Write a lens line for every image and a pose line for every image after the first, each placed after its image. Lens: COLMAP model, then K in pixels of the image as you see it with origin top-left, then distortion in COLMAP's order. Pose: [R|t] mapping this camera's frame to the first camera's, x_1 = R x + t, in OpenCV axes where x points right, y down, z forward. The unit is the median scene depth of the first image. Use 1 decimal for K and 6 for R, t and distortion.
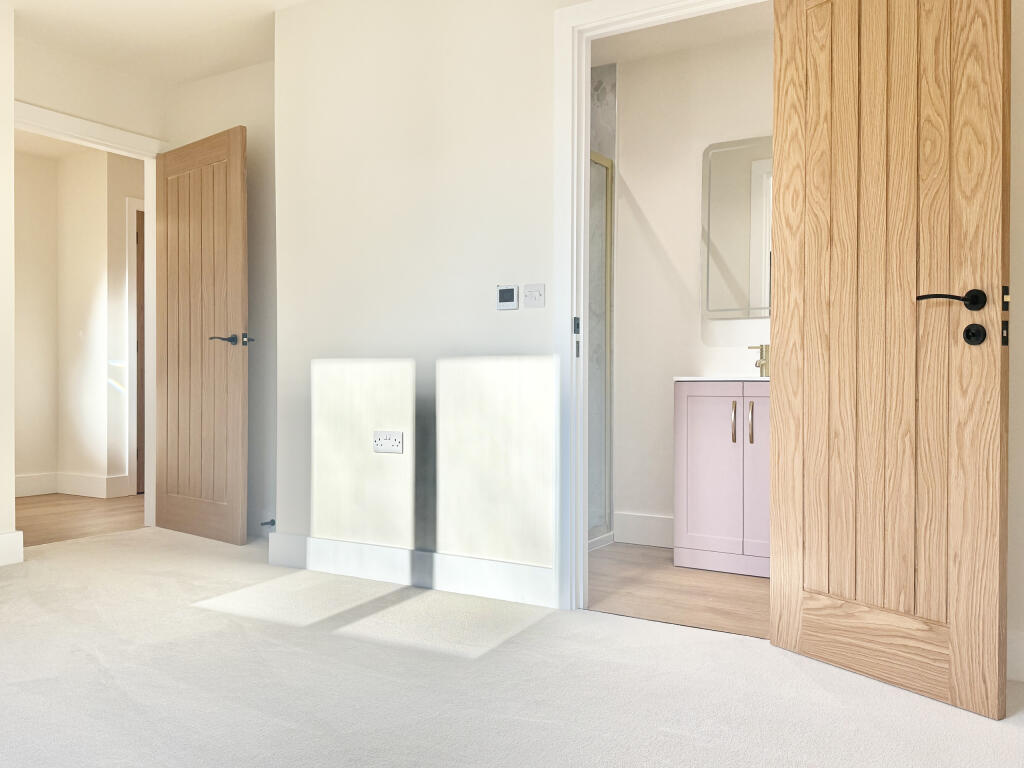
lens RADIAL K [[872.6, 0, 503.7], [0, 872.6, 390.8], [0, 0, 1]] dist [0.062863, -0.079301]
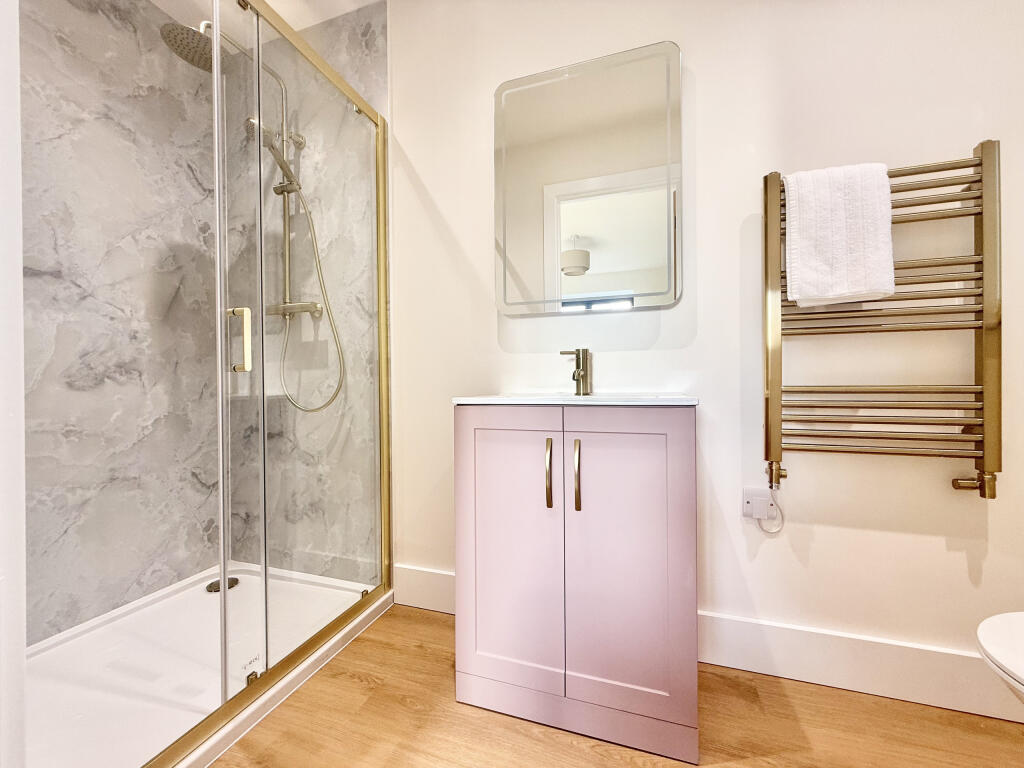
lens RADIAL K [[408.3, 0, 510.6], [0, 408.3, 383.9], [0, 0, 1]] dist [0.002221, 0.001100]
pose [[0.972352, -0.015612, 0.232997, 0.207664], [0.016644, 0.999858, -0.002462, -0.030922], [-0.232925, 0.006272, 0.972474, 0.882250]]
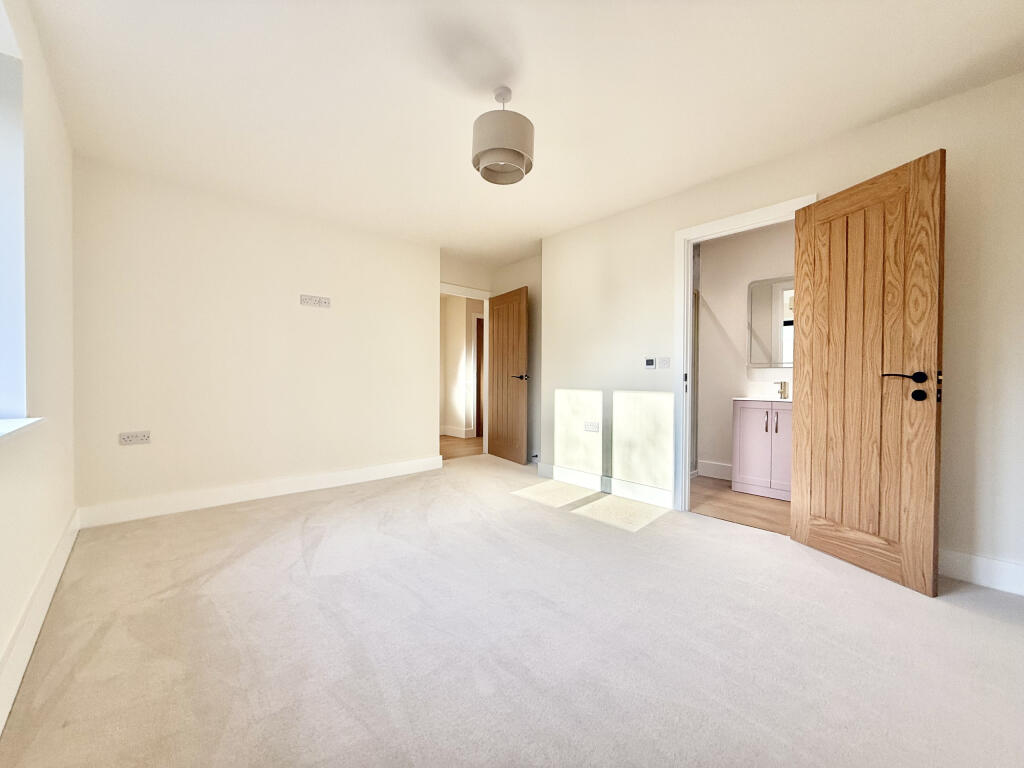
lens RADIAL K [[408.3, 0, 507.8], [0, 408.3, 384.7], [0, 0, 1]] dist [0.002221, 0.001100]
pose [[0.960055, 0.007417, -0.279714, -0.052926], [-0.006870, 0.999972, 0.002936, -0.056929], [0.279728, -0.000897, 0.960079, -0.073806]]
